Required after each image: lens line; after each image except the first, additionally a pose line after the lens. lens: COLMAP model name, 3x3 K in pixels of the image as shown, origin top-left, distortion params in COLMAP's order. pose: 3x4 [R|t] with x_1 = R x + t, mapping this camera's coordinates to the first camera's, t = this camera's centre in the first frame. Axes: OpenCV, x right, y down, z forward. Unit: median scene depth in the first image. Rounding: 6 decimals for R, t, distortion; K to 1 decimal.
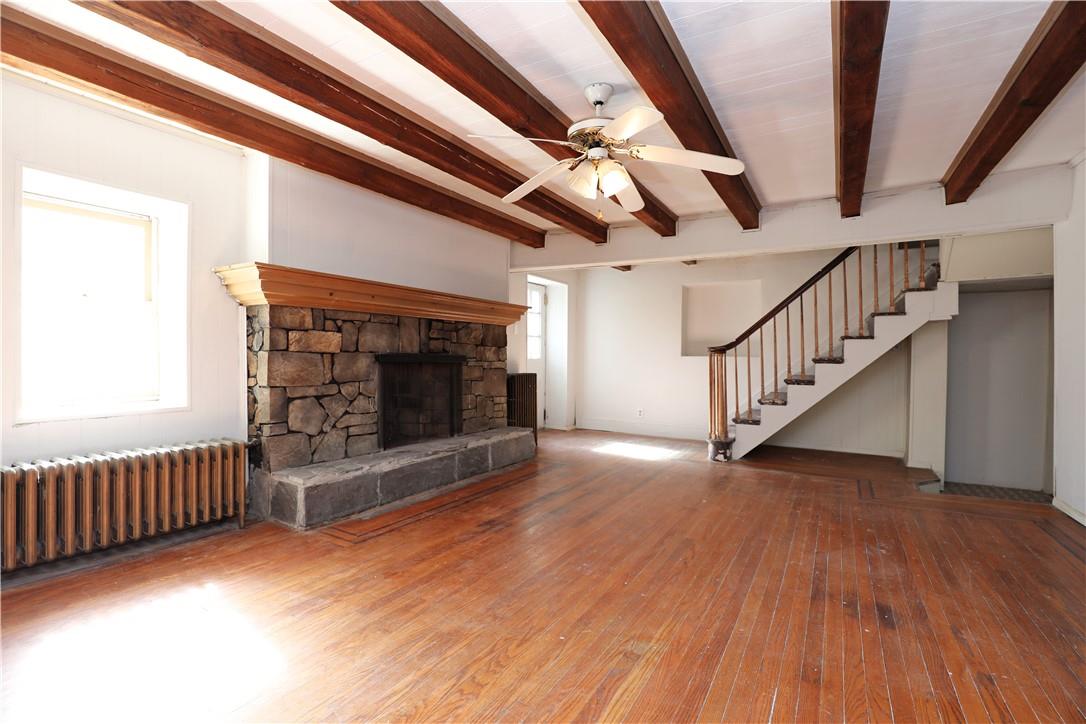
lens RADIAL K [[509.4, 0, 533.8], [0, 509.4, 366.1], [0, 0, 1]] dist [-0.041282, 0.007751]
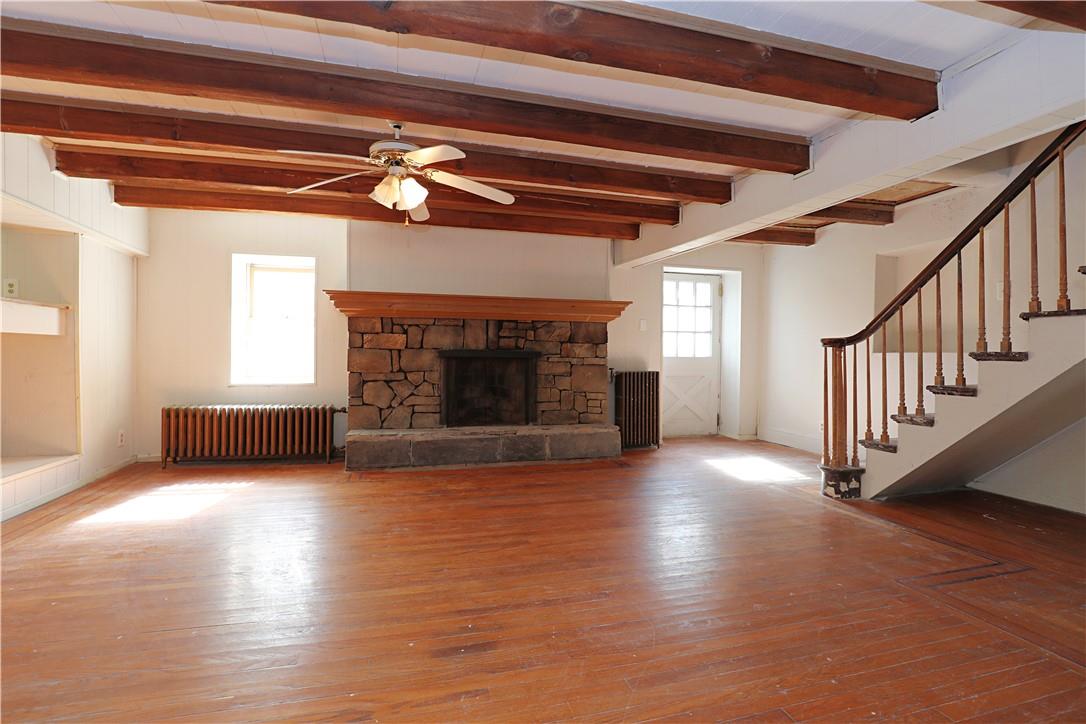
lens RADIAL K [[509.4, 0, 533.8], [0, 509.4, 366.1], [0, 0, 1]] dist [-0.041282, 0.007751]
pose [[0.719006, 0.011100, -0.694915, 0.718962], [-0.016003, 0.999872, -0.000587, 0.012405], [0.694819, 0.011542, 0.719092, 0.242711]]
